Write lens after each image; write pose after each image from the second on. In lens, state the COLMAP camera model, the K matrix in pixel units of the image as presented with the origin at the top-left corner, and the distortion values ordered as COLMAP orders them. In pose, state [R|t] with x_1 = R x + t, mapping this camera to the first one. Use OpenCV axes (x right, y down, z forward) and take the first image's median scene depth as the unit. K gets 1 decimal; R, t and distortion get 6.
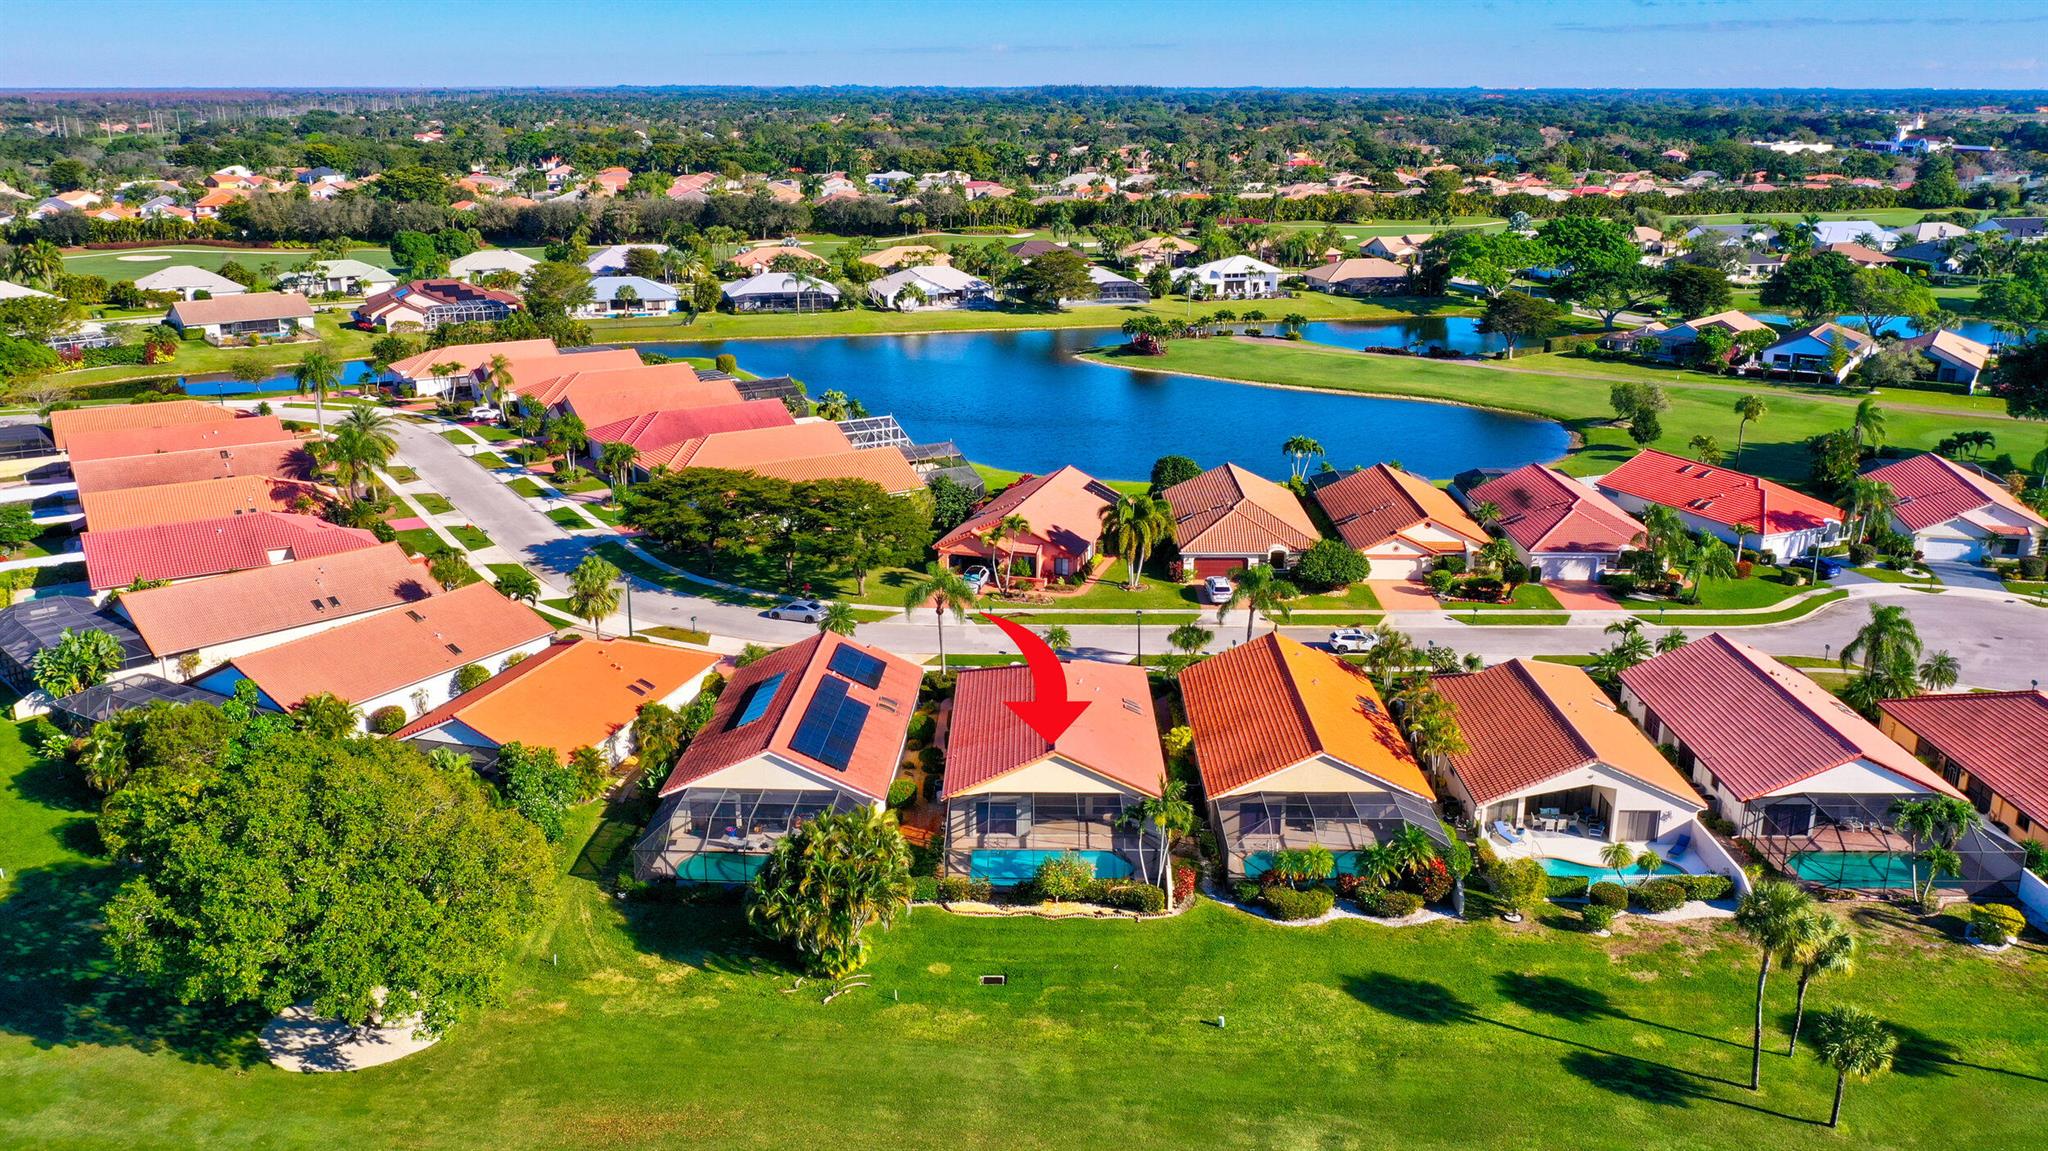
lens RADIAL K [[1626.6, 0, 1032.6], [0, 1626.6, 577.2], [0, 0, 1]] dist [-0.001023, -0.003679]
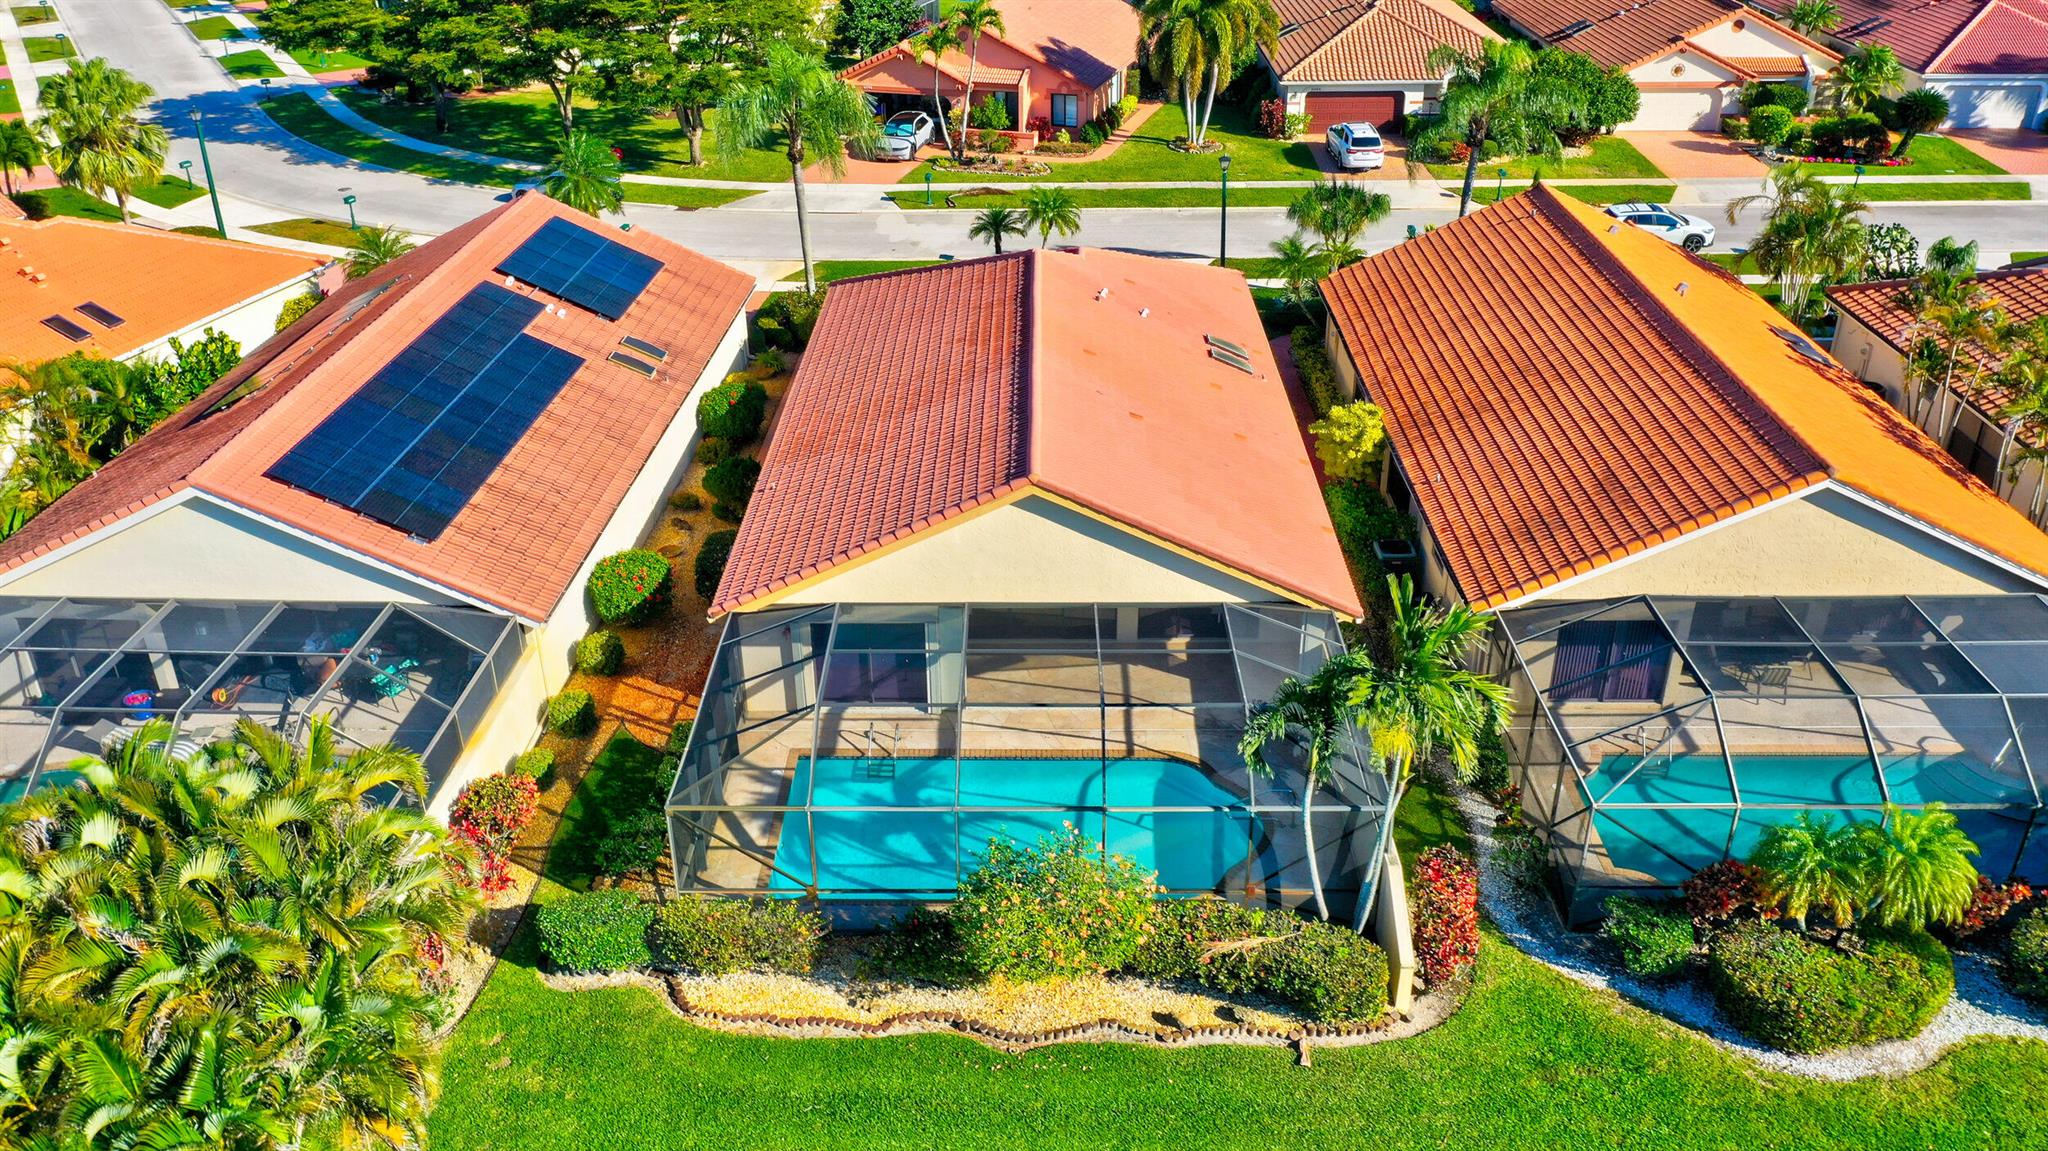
lens RADIAL K [[1626.6, 0, 1032.6], [0, 1626.6, 577.2], [0, 0, 1]] dist [-0.001023, -0.003679]
pose [[0.999923, -0.007704, -0.009706, 0.011307], [0.009484, 0.979901, 0.199258, 0.039230], [0.007976, -0.199335, 0.979899, 0.440600]]
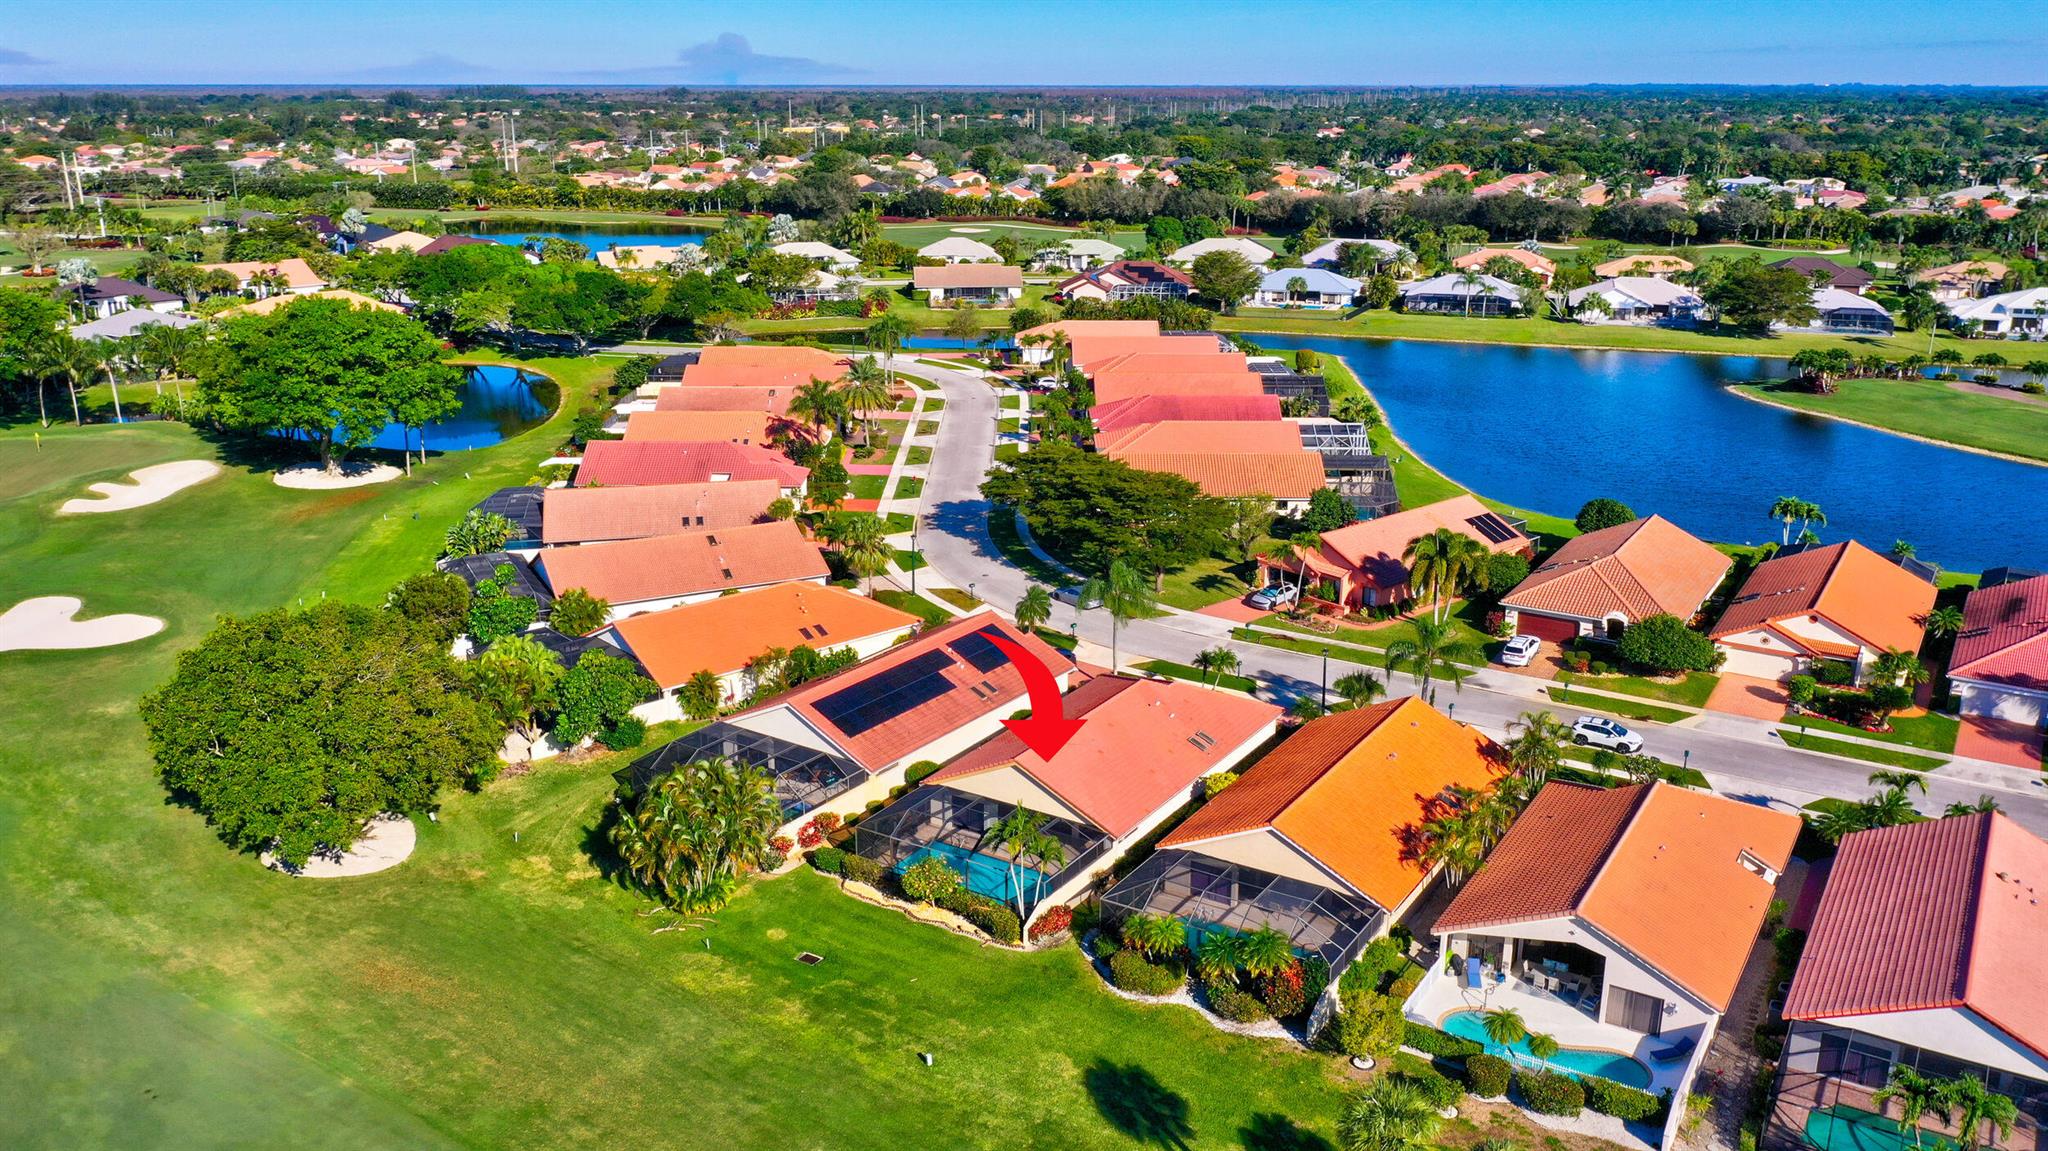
lens RADIAL K [[1626.6, 0, 1032.6], [0, 1626.6, 577.2], [0, 0, 1]] dist [-0.001023, -0.003679]
pose [[0.848235, 0.153476, -0.506895, 0.327994], [-0.153016, 0.987293, 0.042873, -0.028395], [0.507034, 0.041196, 0.860941, 0.113123]]
